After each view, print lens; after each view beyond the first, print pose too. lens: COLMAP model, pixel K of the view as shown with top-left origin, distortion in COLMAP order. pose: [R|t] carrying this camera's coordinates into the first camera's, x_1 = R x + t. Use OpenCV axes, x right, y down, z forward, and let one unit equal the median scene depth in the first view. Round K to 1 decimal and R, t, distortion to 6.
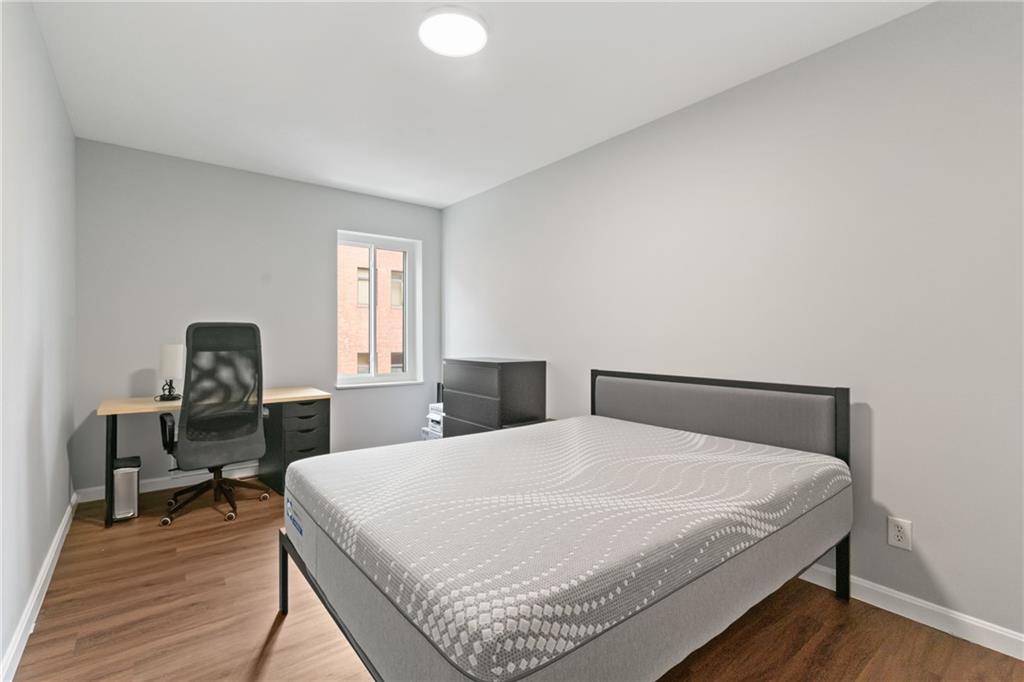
lens RADIAL K [[467.4, 0, 514.0], [0, 467.4, 342.6], [0, 0, 1]] dist [-0.000839, 0.001870]
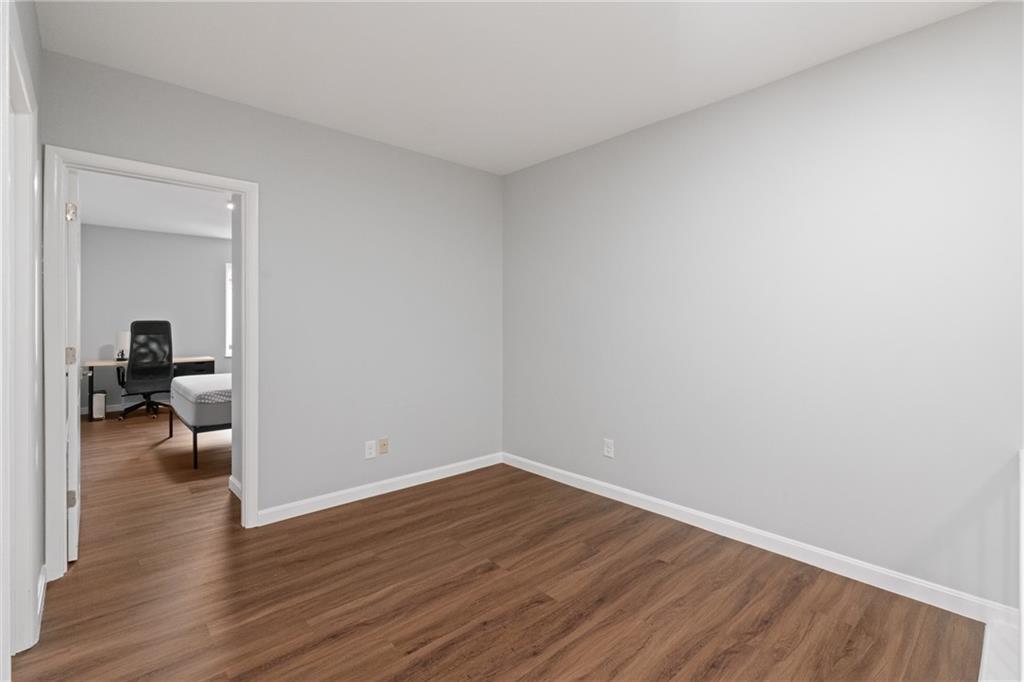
lens RADIAL K [[467.4, 0, 510.2], [0, 467.4, 331.3], [0, 0, 1]] dist [-0.000839, 0.001870]
pose [[0.997624, 0.003370, 0.068808, 0.731439], [-0.003516, 0.999992, 0.002013, -0.003903], [-0.068801, -0.002250, 0.997628, -1.040453]]
